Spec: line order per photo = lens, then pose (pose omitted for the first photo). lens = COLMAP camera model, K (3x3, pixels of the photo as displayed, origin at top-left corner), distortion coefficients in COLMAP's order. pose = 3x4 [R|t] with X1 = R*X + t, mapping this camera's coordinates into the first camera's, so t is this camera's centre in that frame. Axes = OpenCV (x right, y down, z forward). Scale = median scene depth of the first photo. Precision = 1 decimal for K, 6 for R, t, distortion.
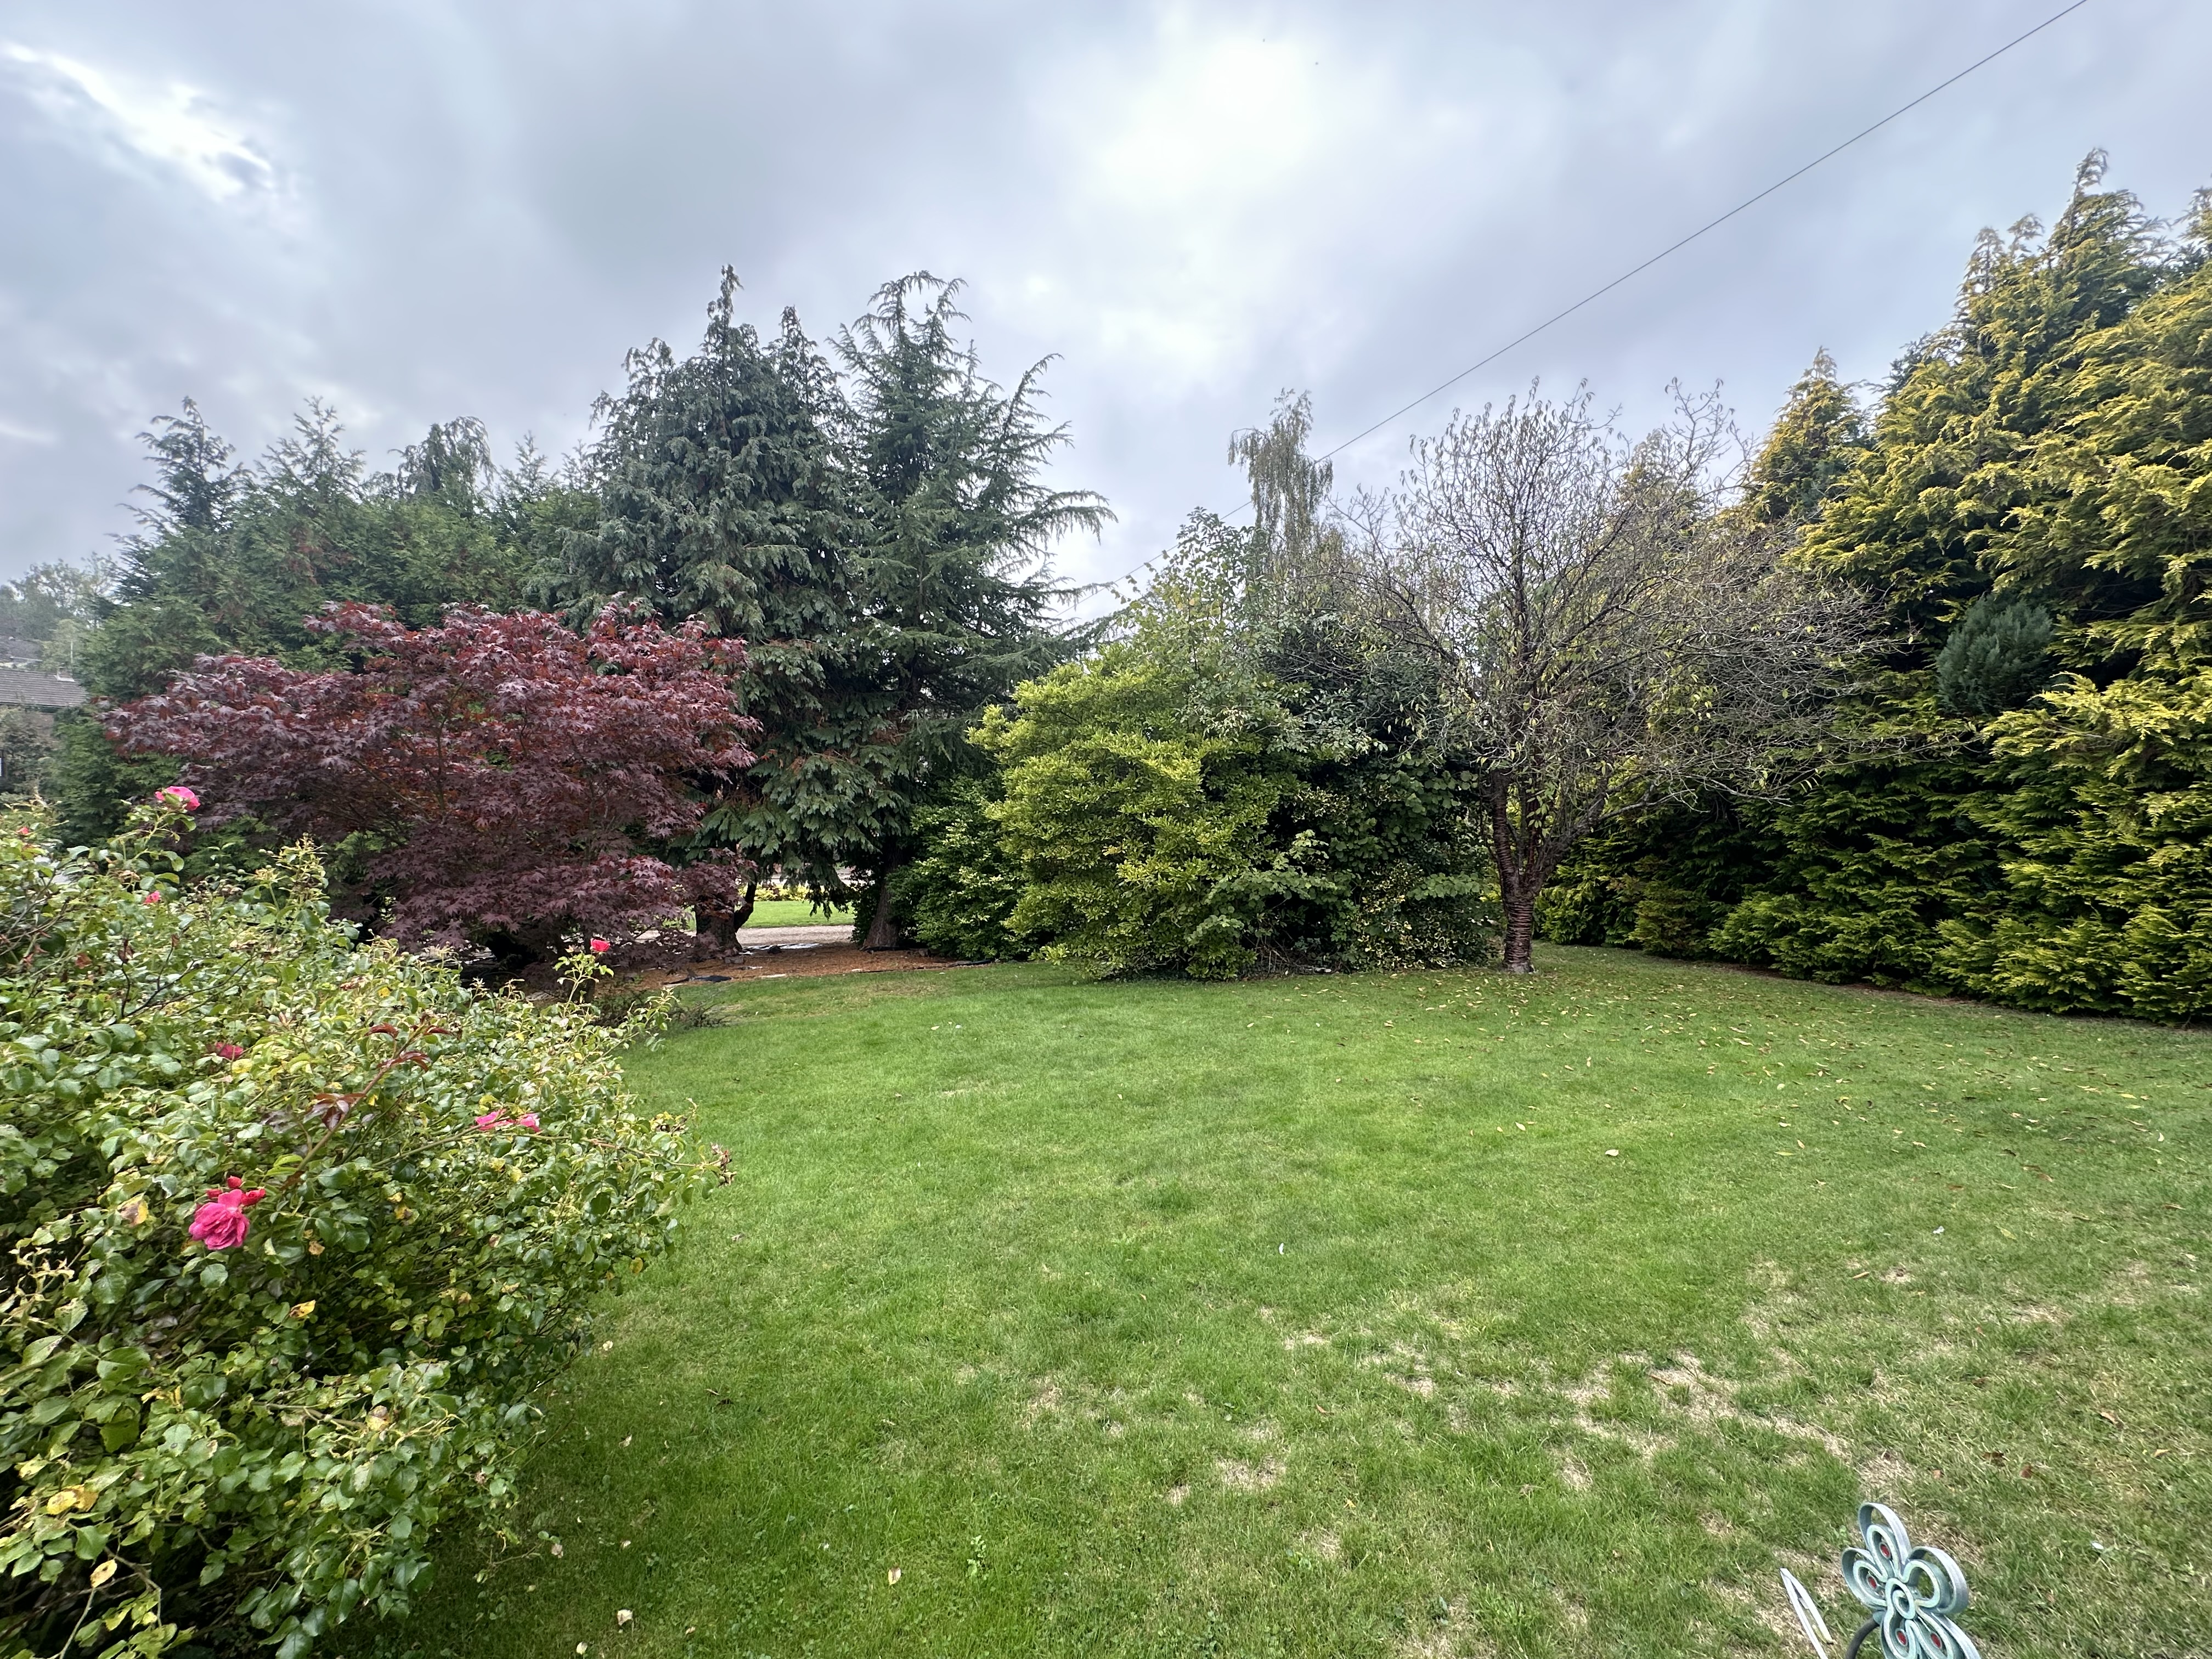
lens RADIAL K [[875.8, 0, 1101.4], [0, 875.8, 827.5], [0, 0, 1]] dist [0.000708, -0.000381]
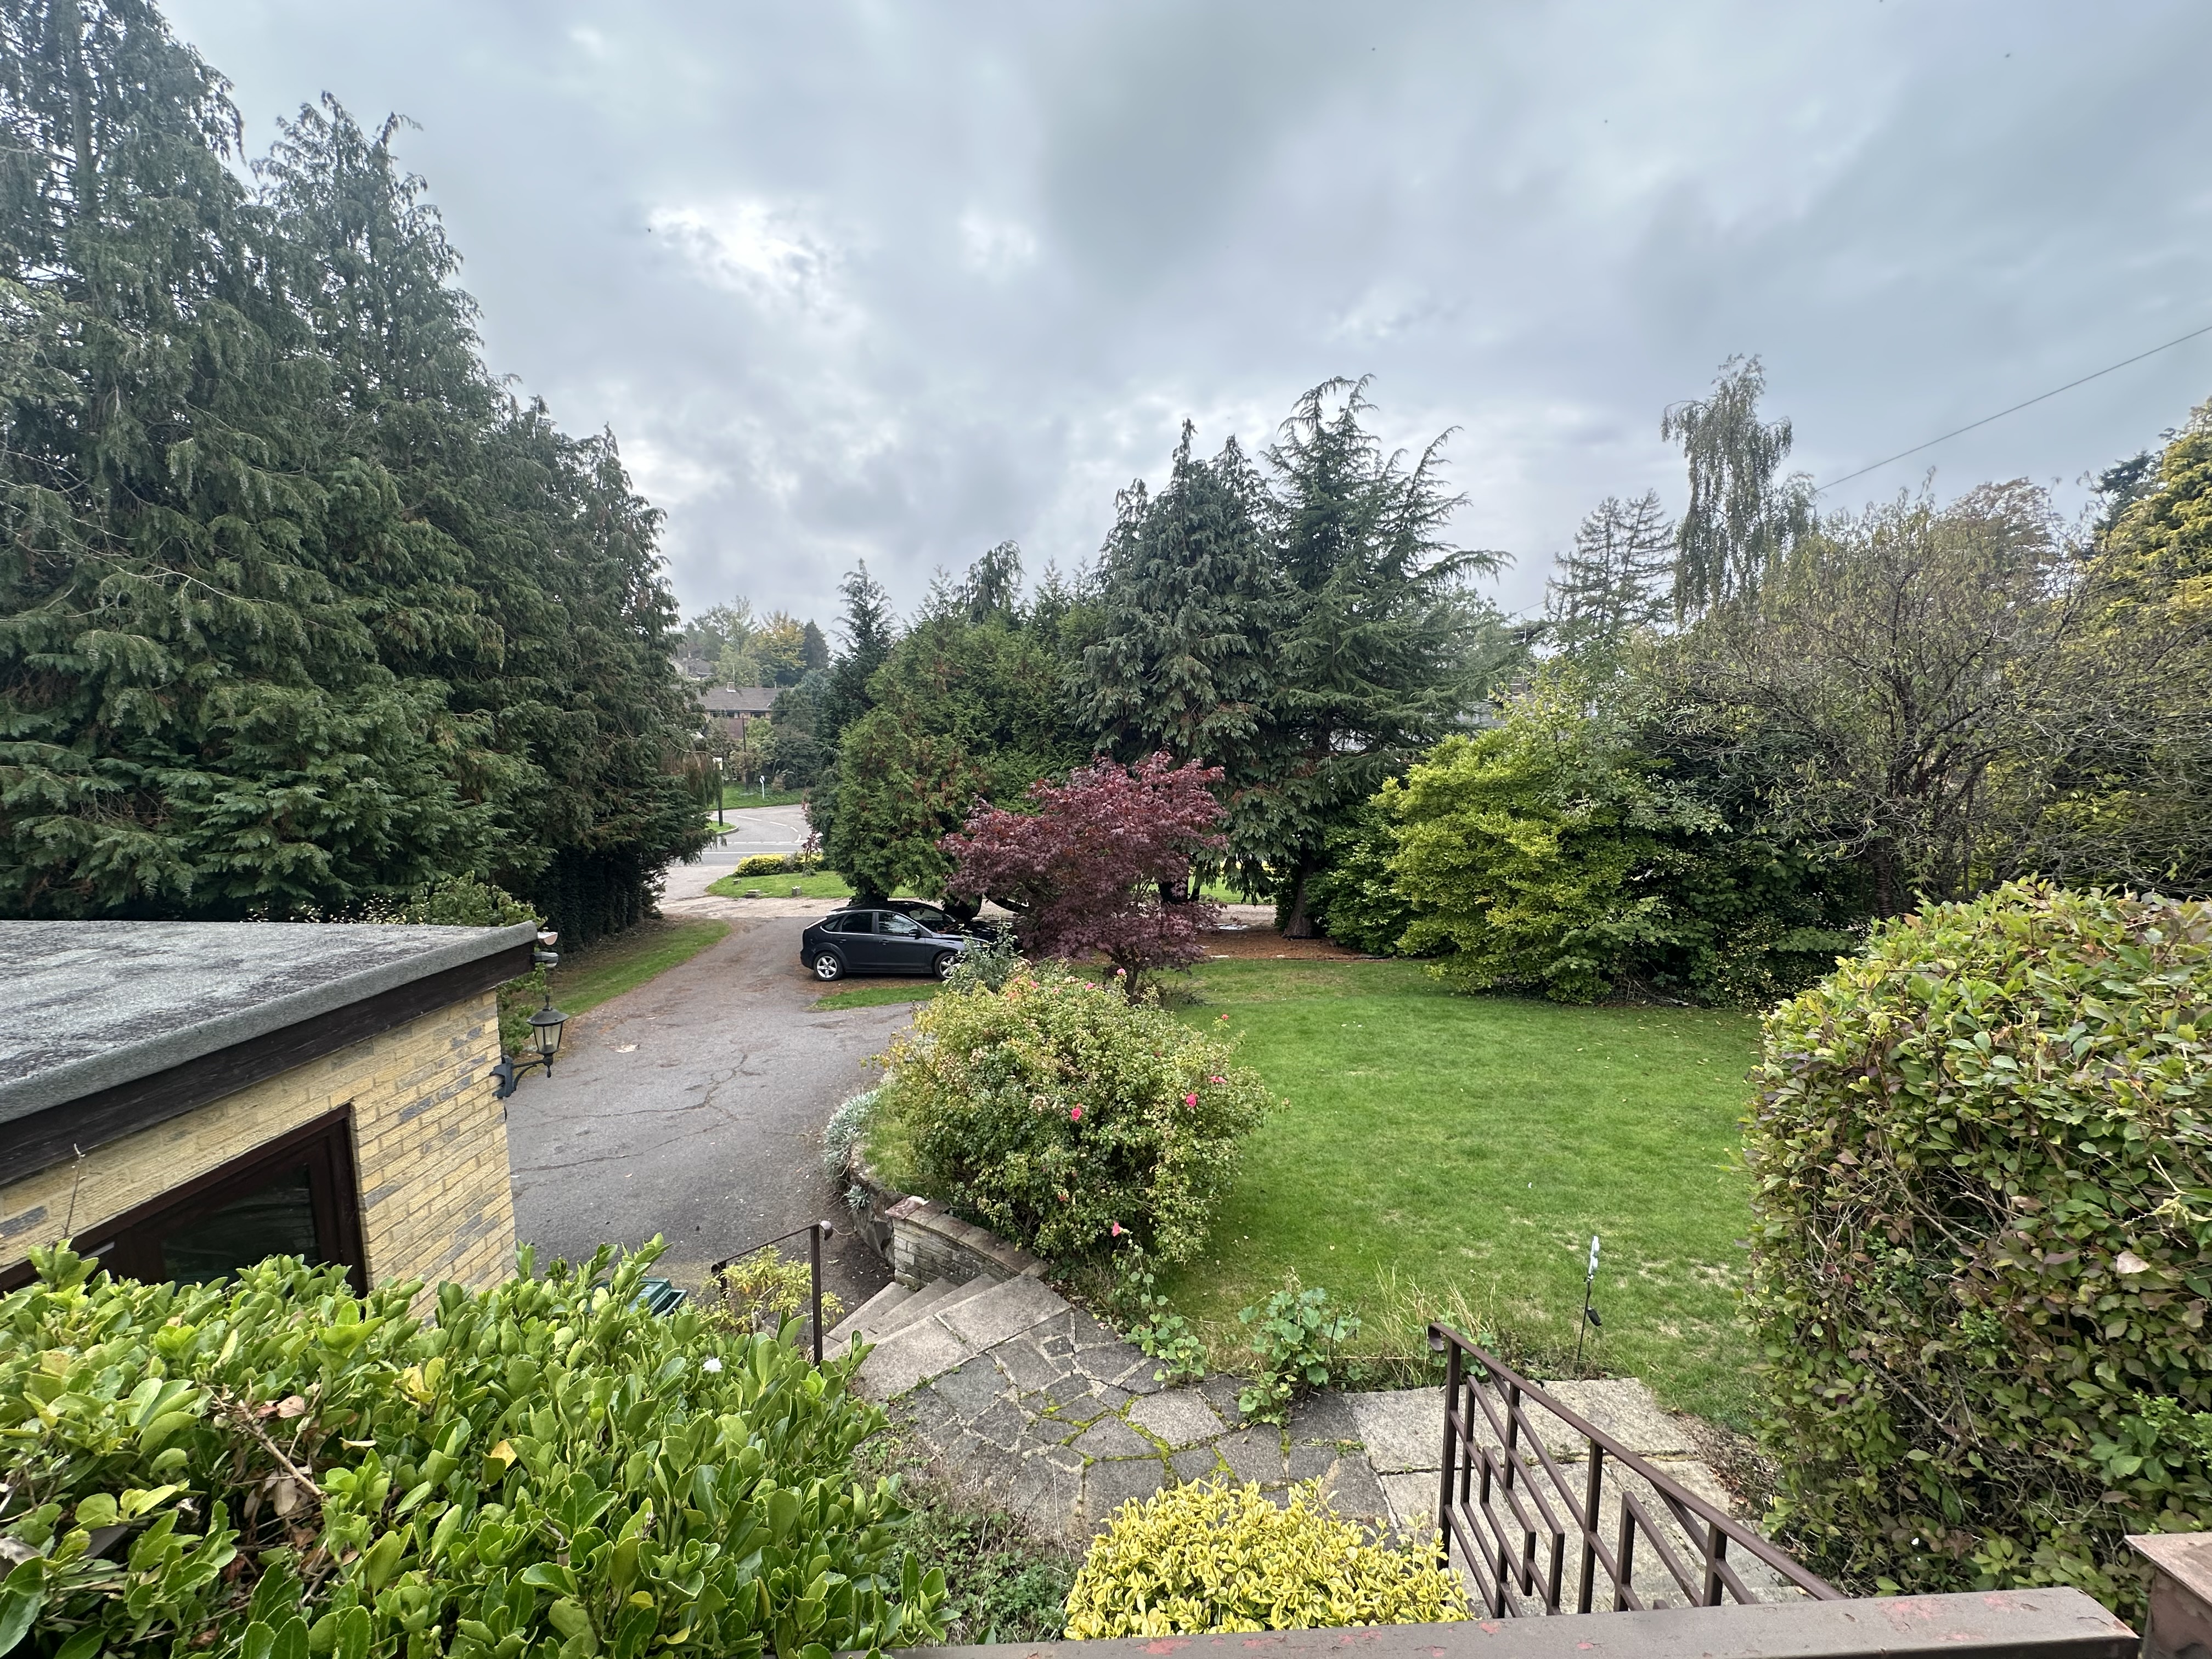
lens RADIAL K [[875.8, 0, 1107.7], [0, 875.8, 834.2], [0, 0, 1]] dist [0.000708, -0.000381]
pose [[0.901095, 0.019475, -0.433185, 0.048414], [0.008694, 0.997979, 0.062952, -0.105248], [0.433535, -0.060492, 0.899104, -0.274748]]
